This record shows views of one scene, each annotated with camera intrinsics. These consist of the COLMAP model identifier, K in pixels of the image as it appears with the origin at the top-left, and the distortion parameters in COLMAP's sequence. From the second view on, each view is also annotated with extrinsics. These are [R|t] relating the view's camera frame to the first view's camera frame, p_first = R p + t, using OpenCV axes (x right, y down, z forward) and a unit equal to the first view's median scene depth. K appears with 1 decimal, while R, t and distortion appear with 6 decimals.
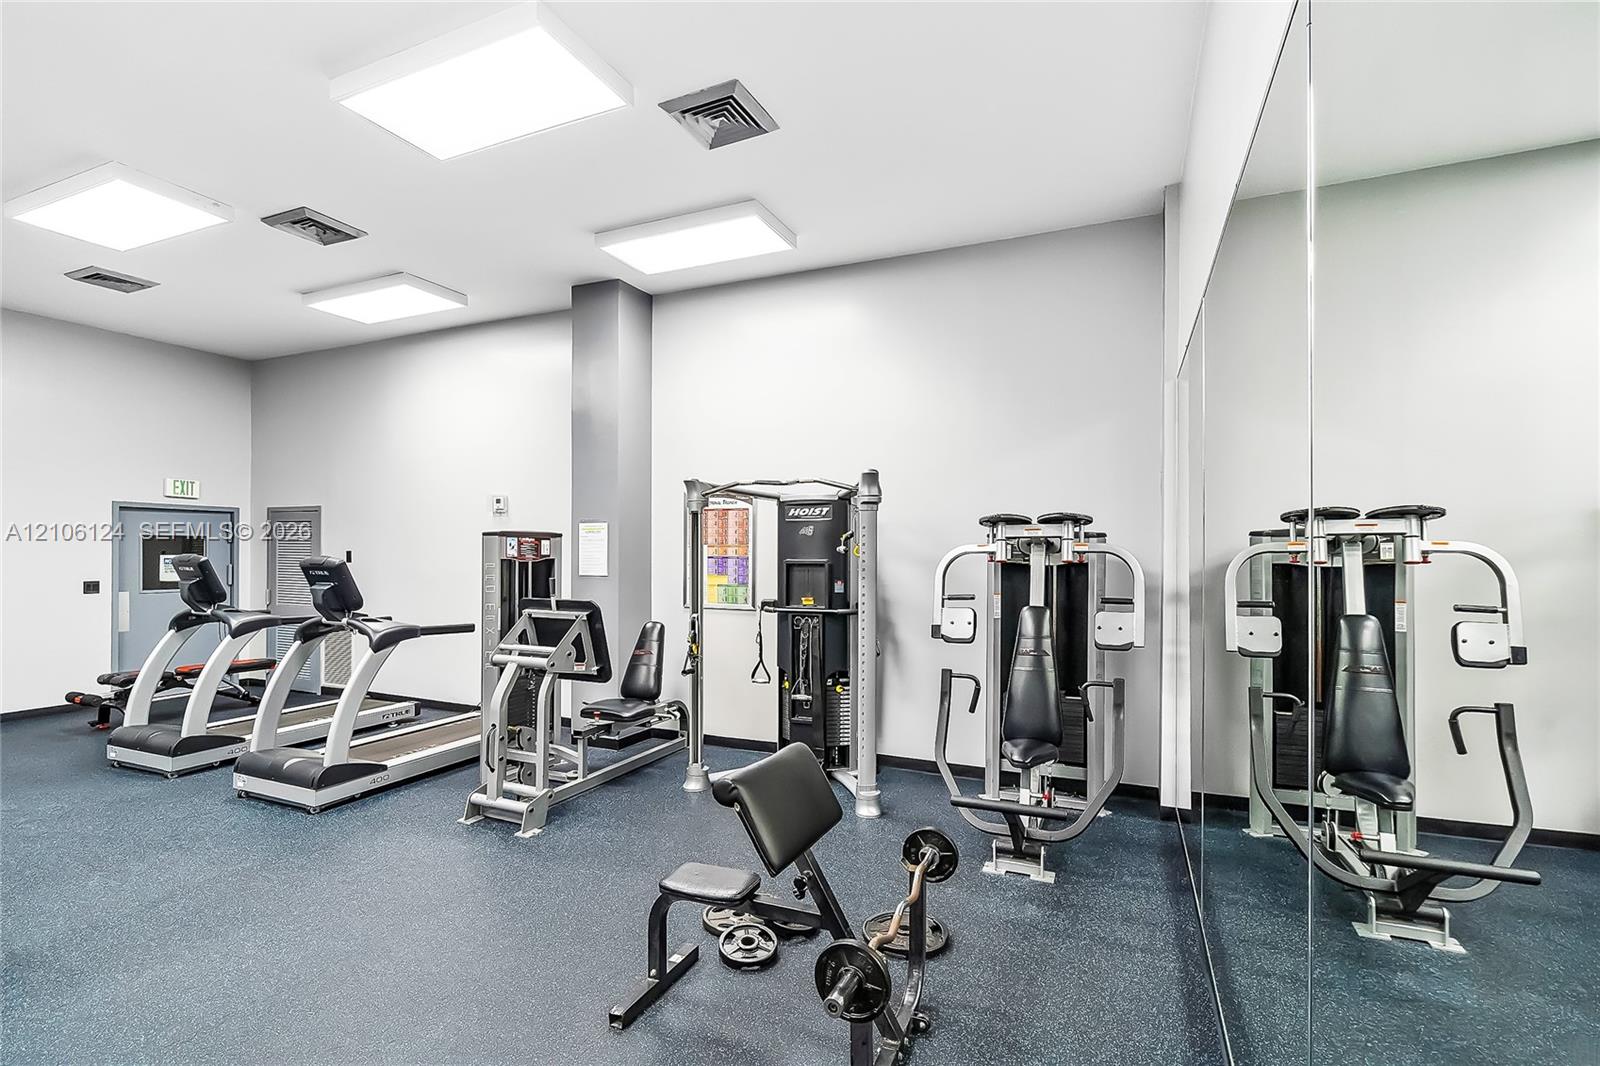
lens RADIAL K [[746.0, 0, 801.8], [0, 746.0, 539.5], [0, 0, 1]] dist [-0.001997, 0.003426]
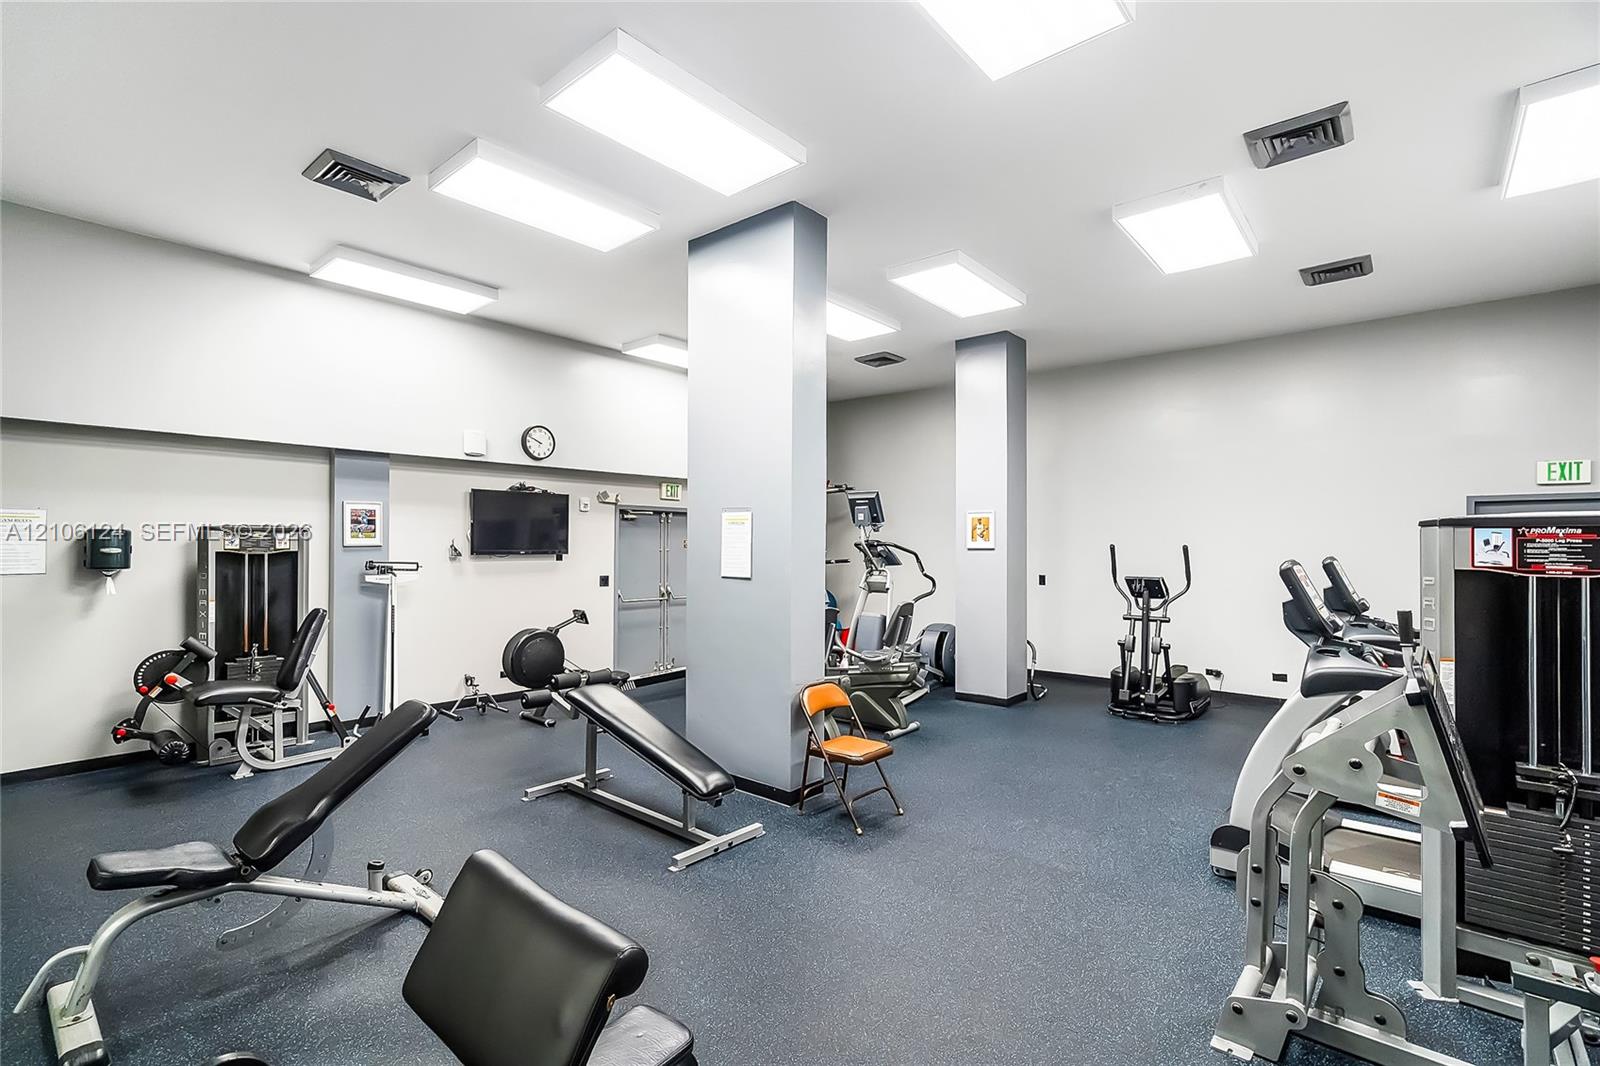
lens RADIAL K [[746.0, 0, 804.3], [0, 746.0, 537.6], [0, 0, 1]] dist [-0.001997, 0.003426]
pose [[-0.263493, -0.006406, -0.964640, 0.226165], [0.003960, 0.999962, -0.007722, 0.005403], [0.964653, -0.005855, -0.263457, 0.685303]]
